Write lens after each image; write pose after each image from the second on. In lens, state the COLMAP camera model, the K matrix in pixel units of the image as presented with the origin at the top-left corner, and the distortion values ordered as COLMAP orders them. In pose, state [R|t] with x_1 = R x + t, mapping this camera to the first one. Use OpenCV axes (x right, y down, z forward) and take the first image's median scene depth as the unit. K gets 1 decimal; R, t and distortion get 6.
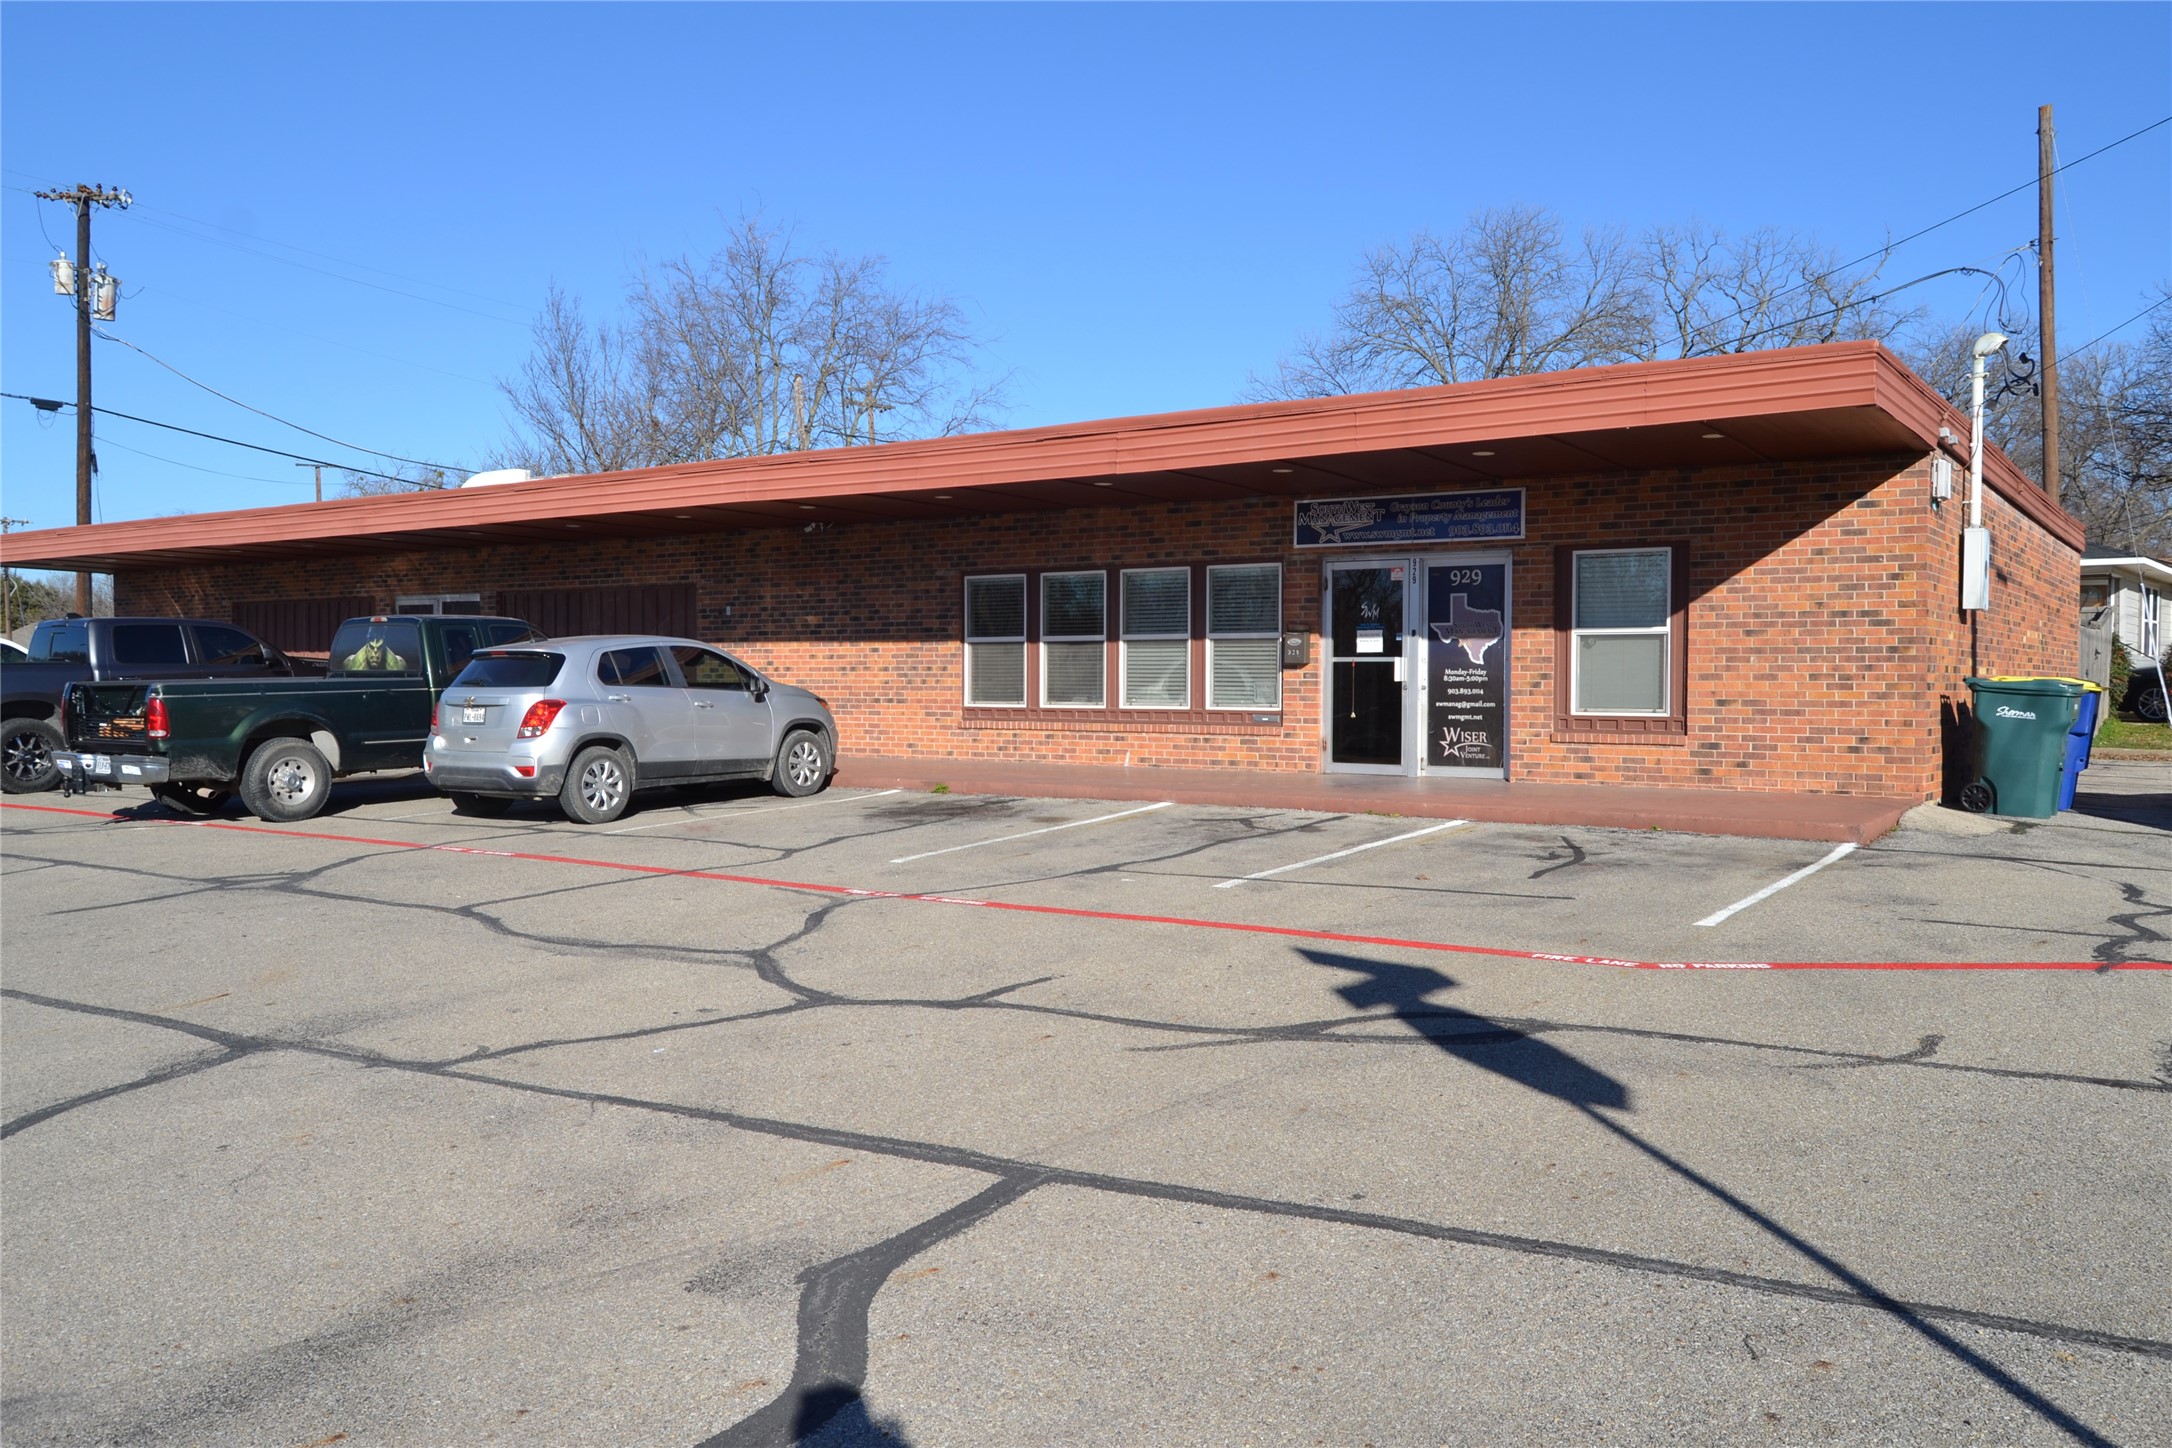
lens RADIAL K [[1707.0, 0, 1085.9], [0, 1707.0, 721.7], [0, 0, 1]] dist [-0.021078, 0.013072]
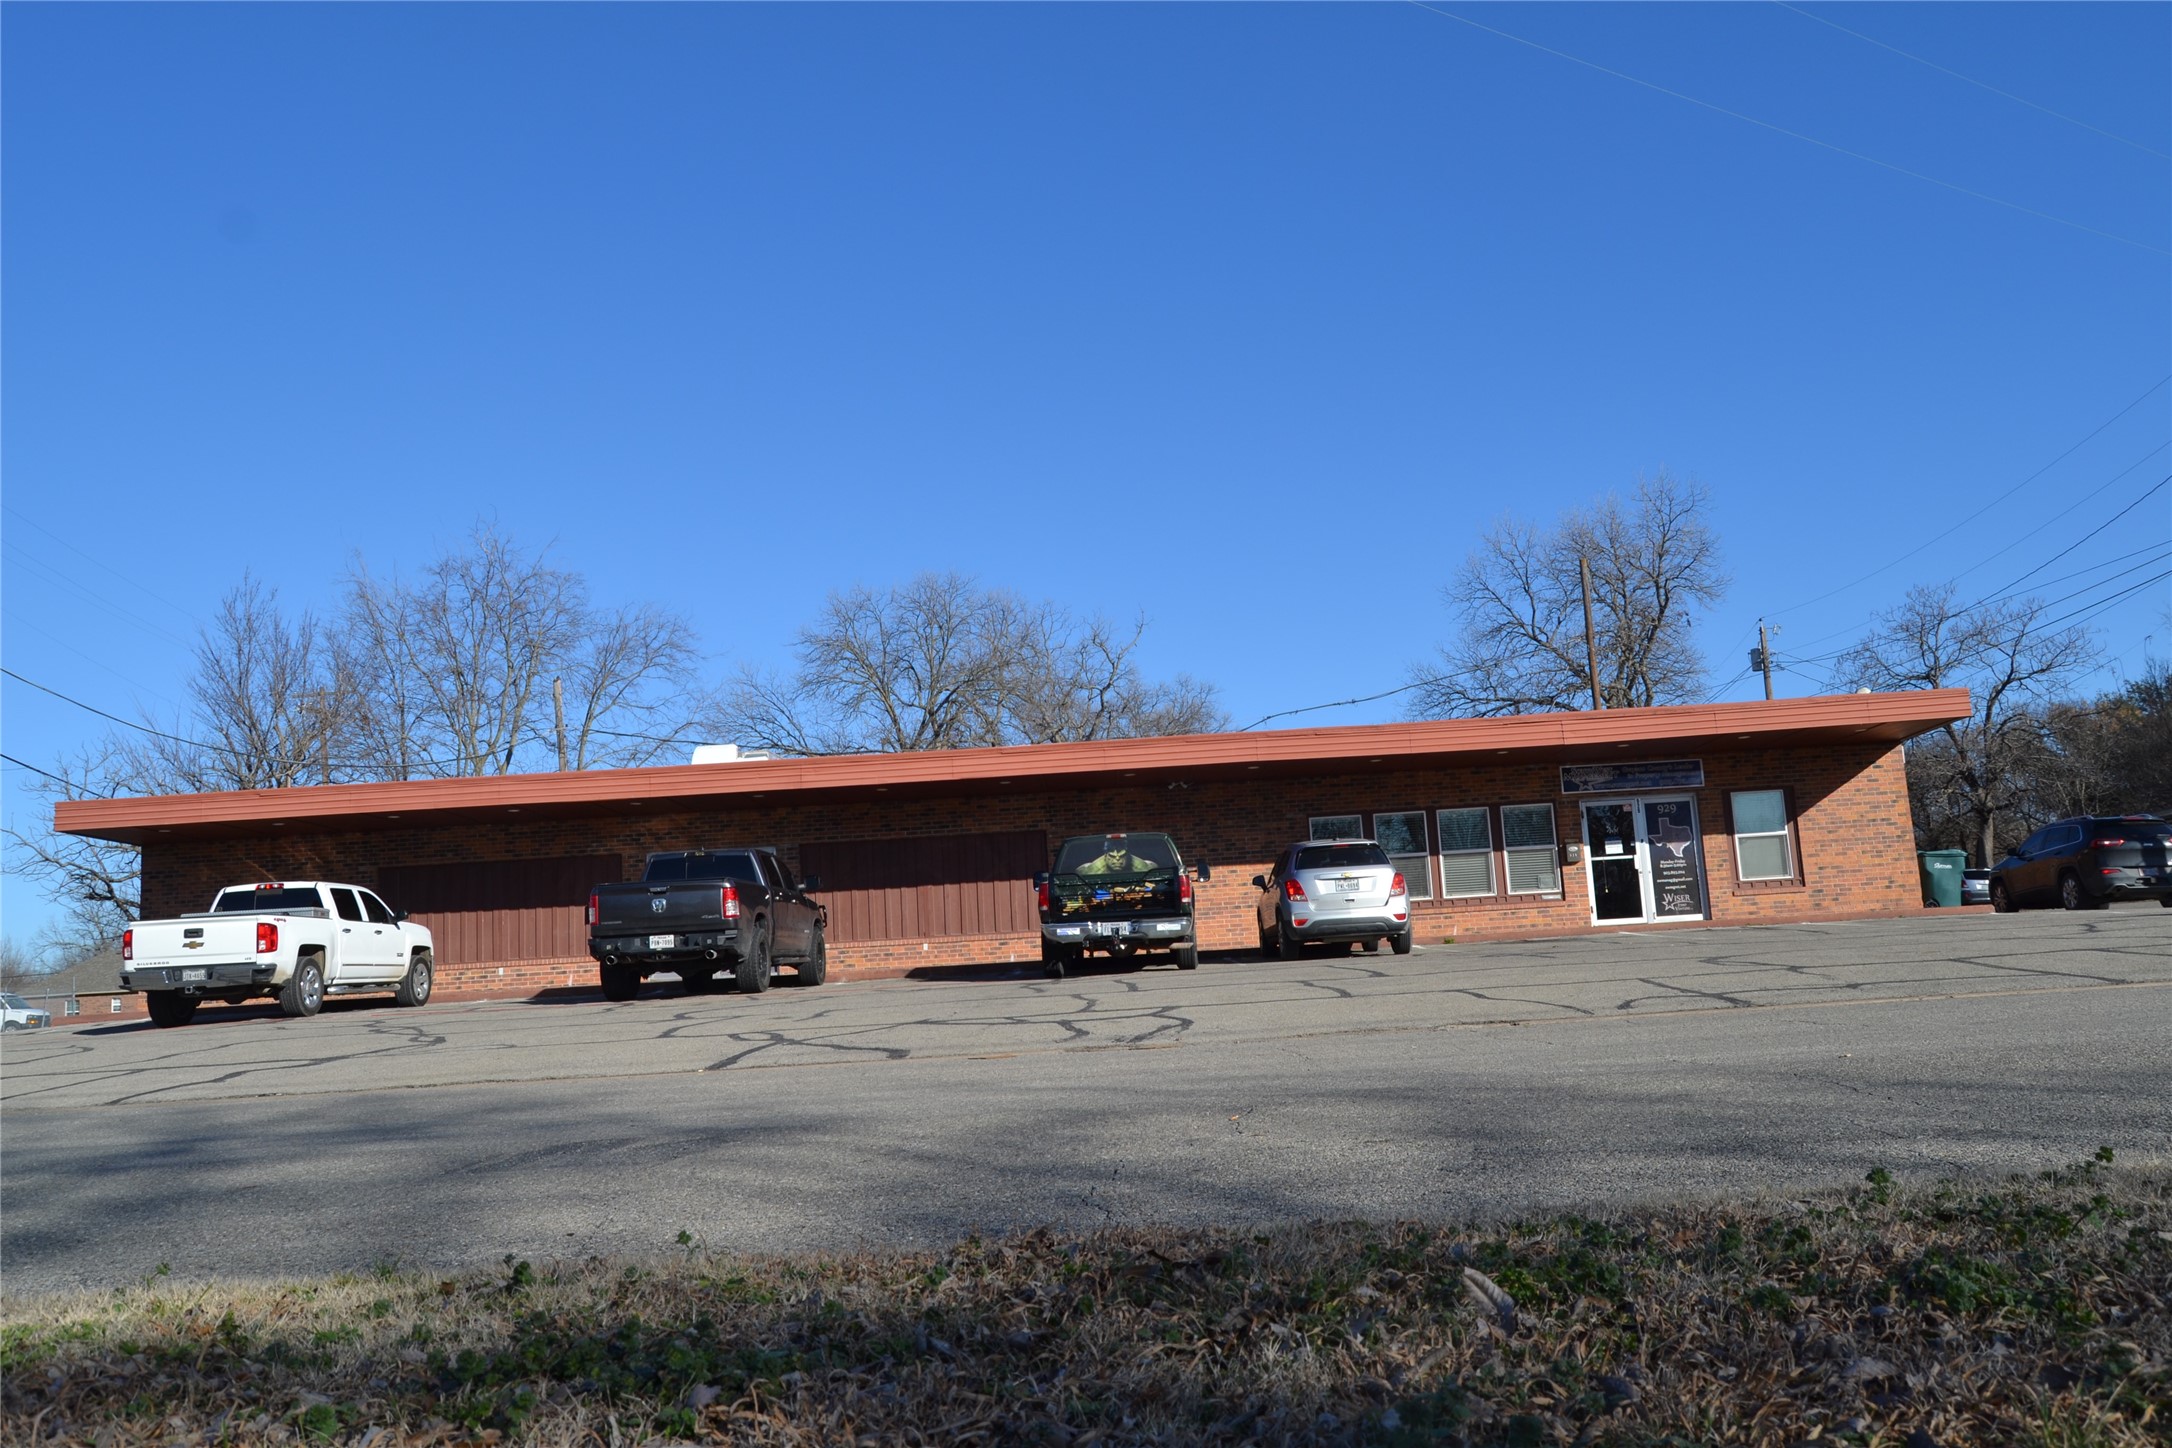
lens RADIAL K [[1707.0, 0, 1093.7], [0, 1707.0, 723.7], [0, 0, 1]] dist [-0.021078, 0.013072]
pose [[0.833692, 0.035945, 0.551059, -1.237677], [0.072188, 0.982223, -0.173282, 0.091715], [-0.547491, 0.184244, 0.816276, -0.140008]]
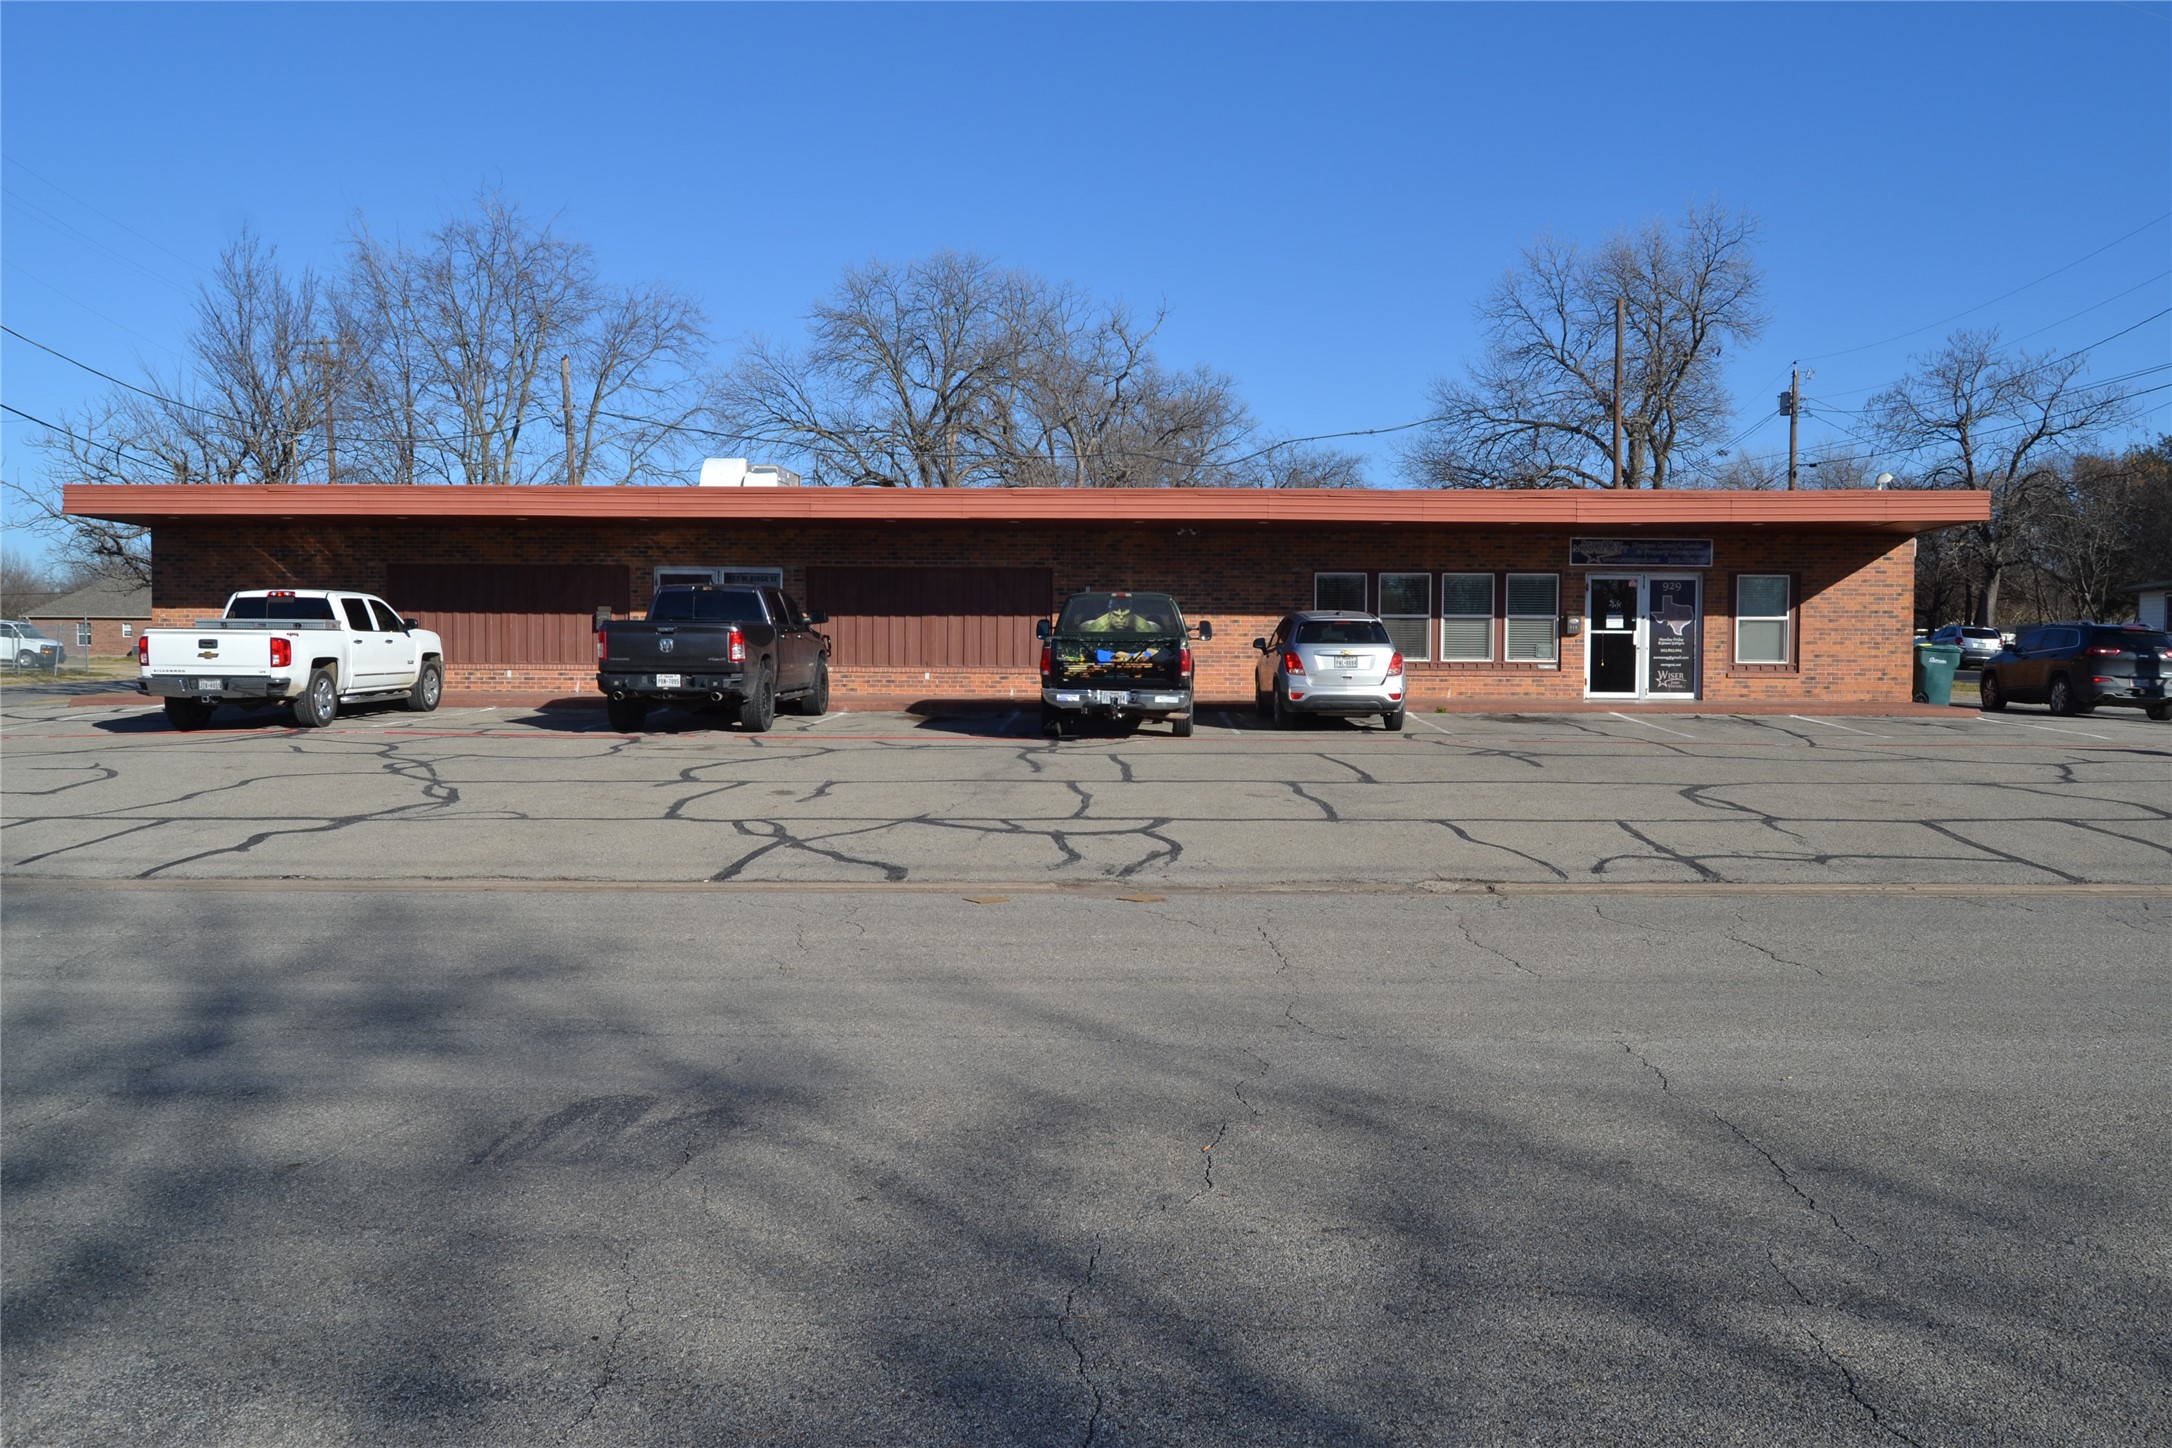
lens RADIAL K [[1707.0, 0, 1094.4], [0, 1707.0, 717.4], [0, 0, 1]] dist [-0.021078, 0.013072]
pose [[0.834252, -0.017182, 0.551116, -1.243889], [0.010013, 0.999822, 0.016013, 0.017574], [-0.551293, -0.007840, 0.834275, -0.153771]]
